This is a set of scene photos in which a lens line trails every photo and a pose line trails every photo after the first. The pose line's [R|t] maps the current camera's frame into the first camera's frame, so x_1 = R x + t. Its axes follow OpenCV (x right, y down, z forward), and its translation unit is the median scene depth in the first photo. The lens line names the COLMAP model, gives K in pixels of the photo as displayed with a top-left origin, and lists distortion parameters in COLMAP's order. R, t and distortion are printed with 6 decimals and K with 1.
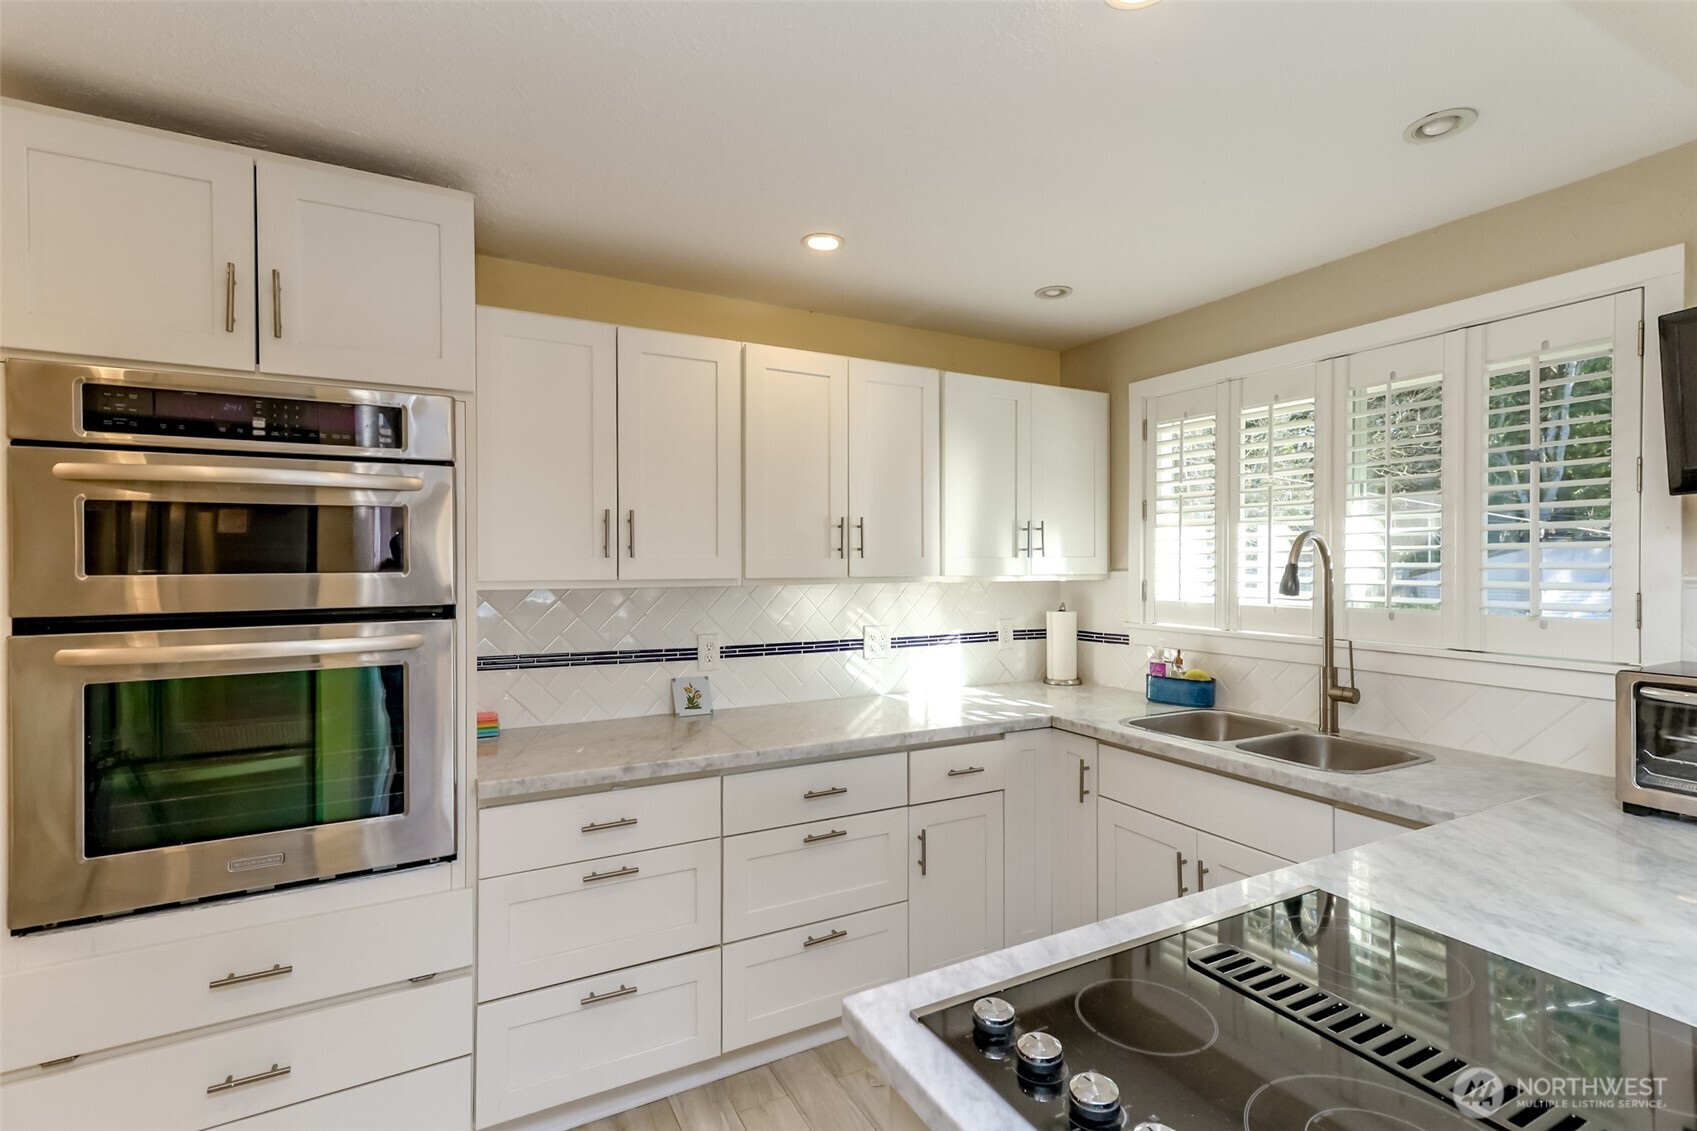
lens RADIAL K [[792.2, 0, 895.3], [0, 792.2, 568.1], [0, 0, 1]] dist [-0.000020, 0.007477]
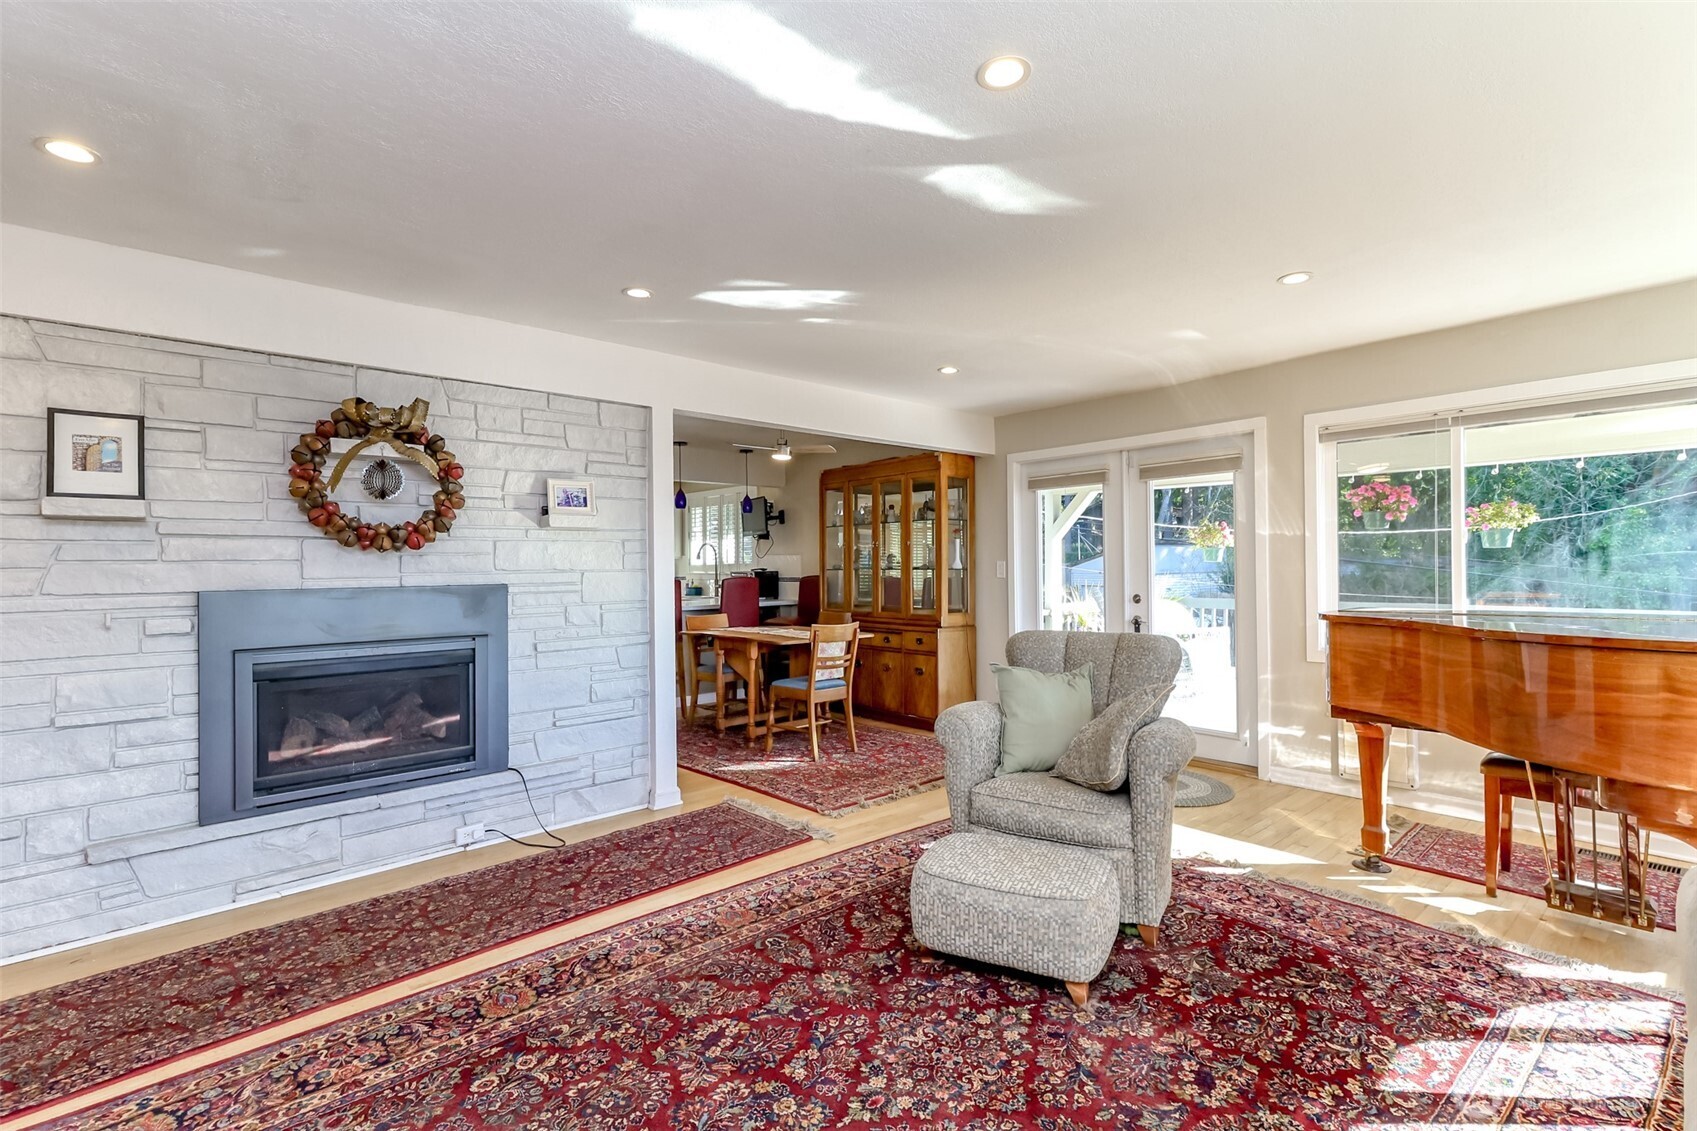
lens RADIAL K [[768.7, 0, 853.5], [0, 768.7, 565.4], [0, 0, 1]] dist [0.020568, 0.000270]
pose [[0.978255, -0.003989, 0.207367, 0.385681], [0.003416, 0.999989, 0.003124, 0.043019], [-0.207377, -0.002348, 0.978258, -2.551405]]
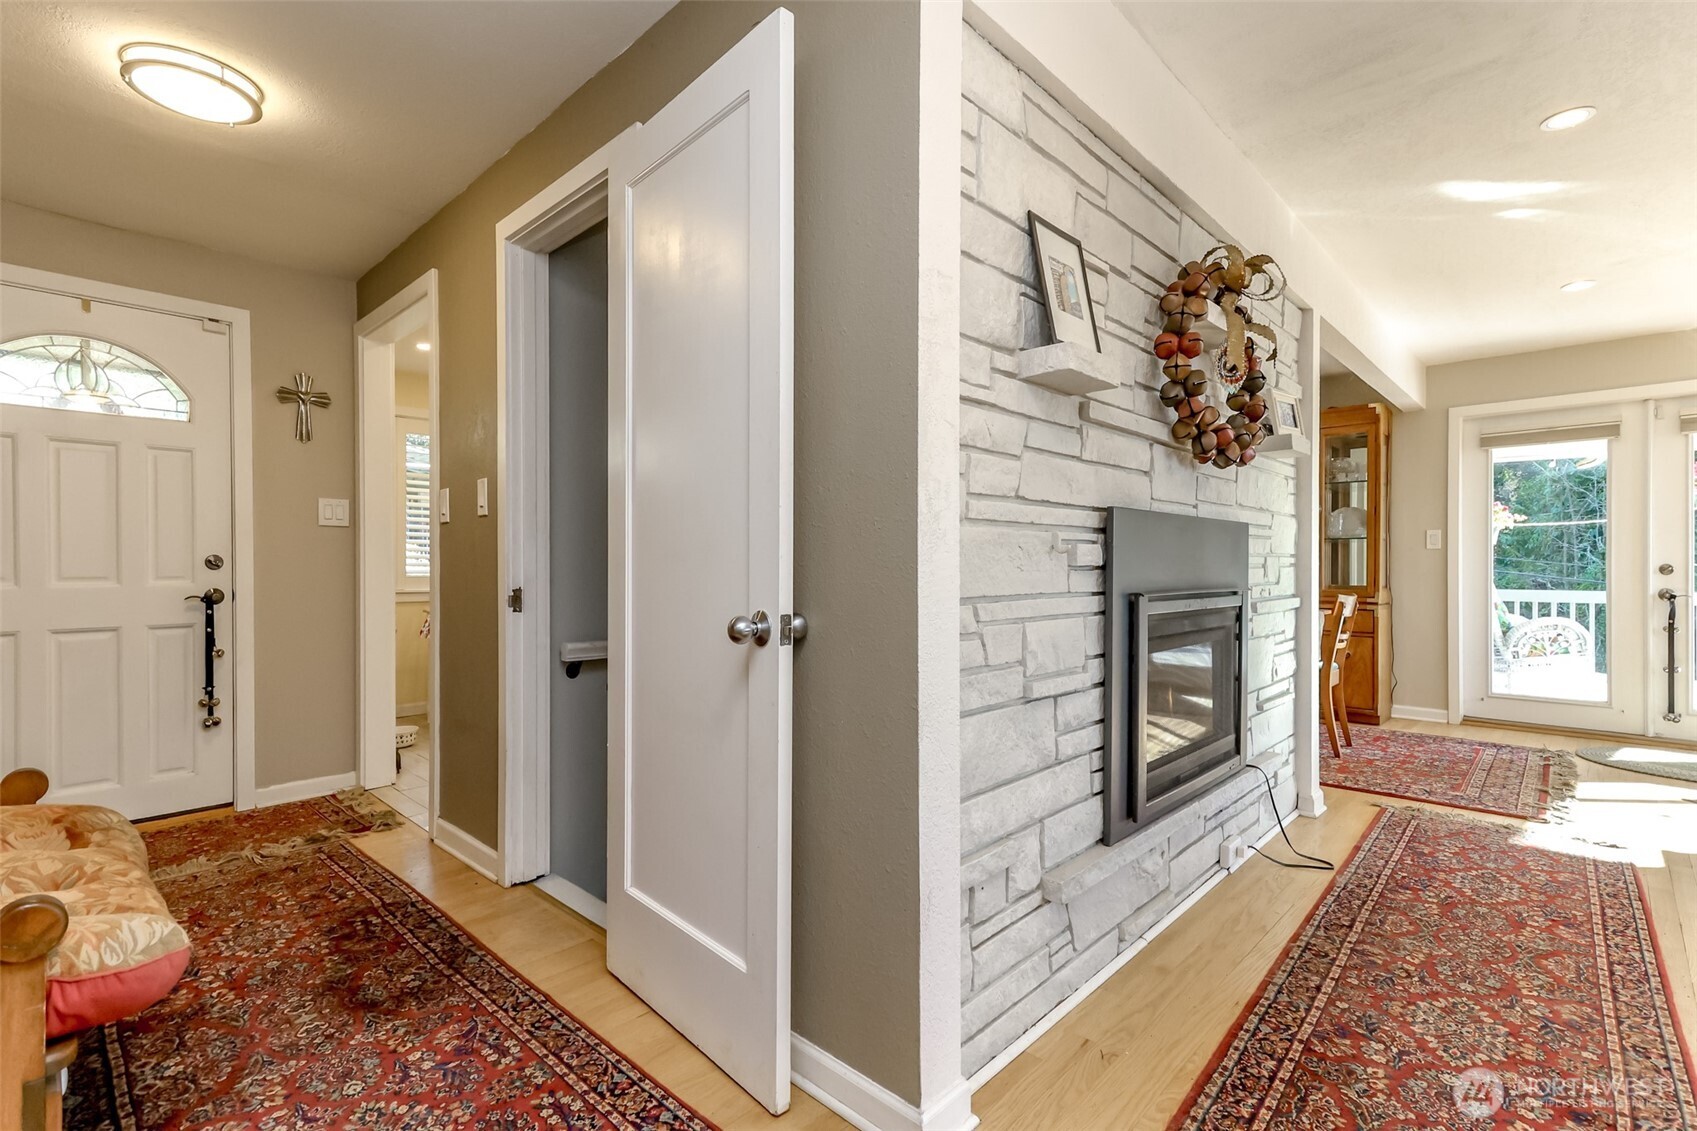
lens RADIAL K [[778.7, 0, 853.7], [0, 778.7, 573.7], [0, 0, 1]] dist [0.021484, 0.000285]
pose [[0.954994, 0.003060, 0.296610, -0.766800], [-0.006087, 0.999938, 0.009284, 0.140861], [-0.296563, -0.010672, 0.954954, -1.927084]]
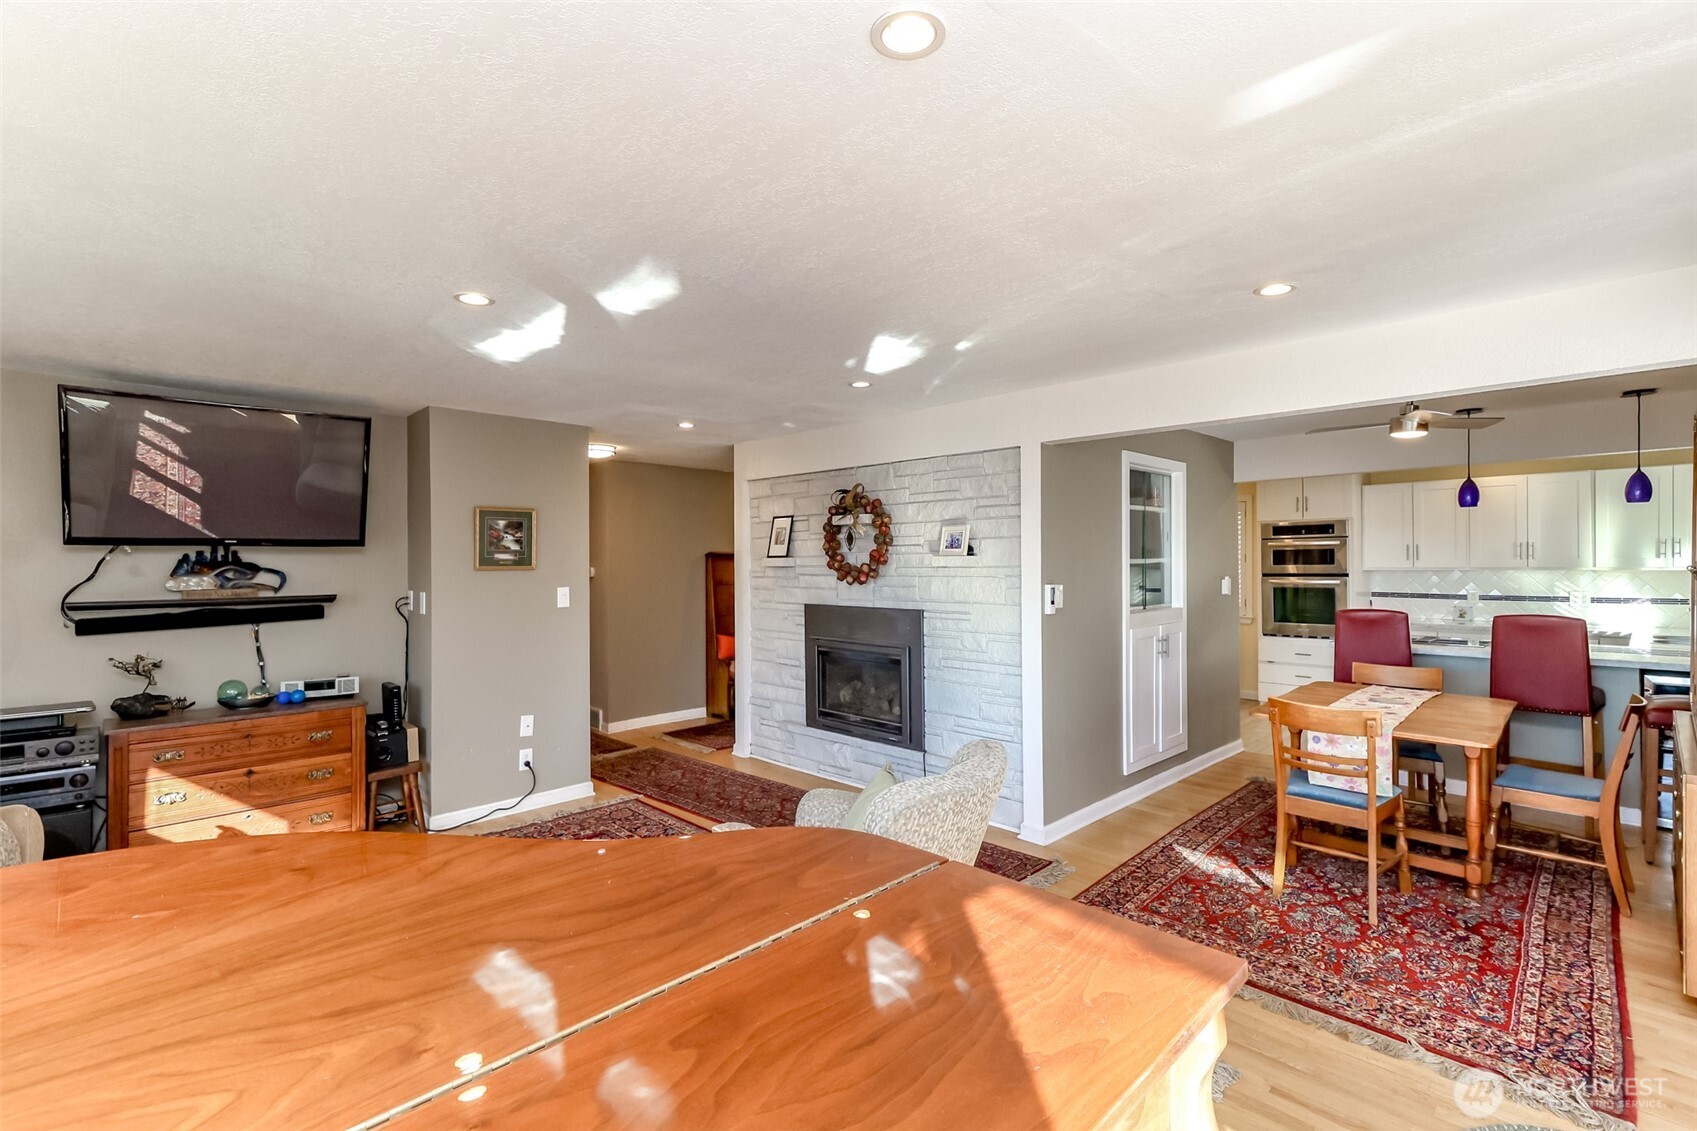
lens RADIAL K [[761.7, 0, 849.0], [0, 761.7, 558.0], [0, 0, 1]] dist [0.003884, 0.000505]
pose [[0.263012, 0.003217, -0.964787, 1.747455], [0.010074, 0.999931, 0.006080, -0.056203], [0.964740, -0.011319, 0.262962, -1.699569]]
